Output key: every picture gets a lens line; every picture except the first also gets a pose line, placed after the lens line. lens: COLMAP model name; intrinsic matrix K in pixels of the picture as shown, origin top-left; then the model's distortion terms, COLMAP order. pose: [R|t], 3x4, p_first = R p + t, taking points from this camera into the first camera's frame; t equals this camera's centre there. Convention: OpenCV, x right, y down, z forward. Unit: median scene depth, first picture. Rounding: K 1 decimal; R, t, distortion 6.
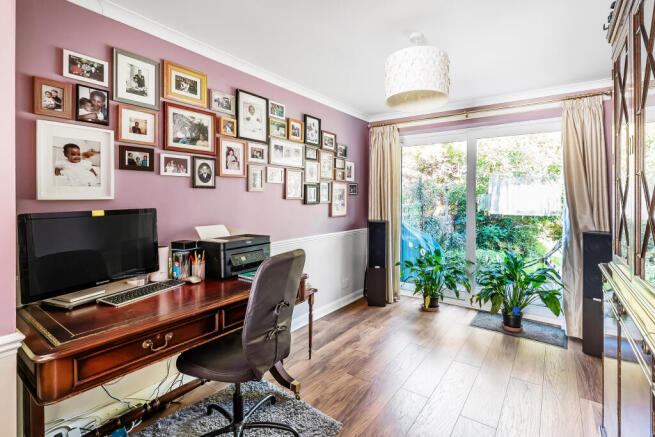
lens RADIAL K [[307.3, 0, 350.5], [0, 307.3, 193.7], [0, 0, 1]] dist [-0.004083, -0.000036]
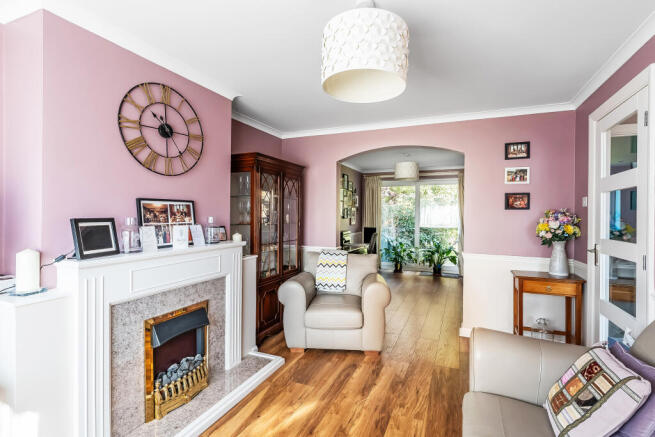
lens RADIAL K [[307.3, 0, 334.3], [0, 307.3, 216.1], [0, 0, 1]] dist [-0.004083, -0.000036]
pose [[0.981978, -0.000213, 0.188993, -0.584204], [-0.002115, 0.999924, 0.012116, -0.003680], [-0.188981, -0.012297, 0.981904, -0.968524]]
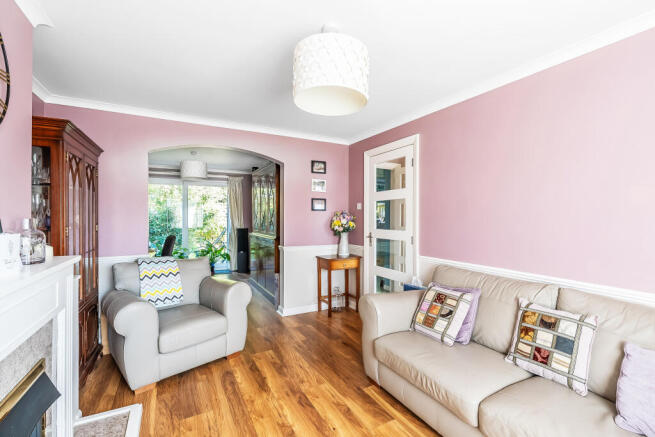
lens RADIAL K [[288.9, 0, 329.0], [0, 288.9, 218.9], [0, 0, 1]] dist [-0.002095, -0.000230]
pose [[0.471085, -0.012299, 0.882002, -0.902540], [-0.004845, 0.999852, 0.016530, -0.000346], [-0.882074, -0.012061, 0.470956, -0.743915]]
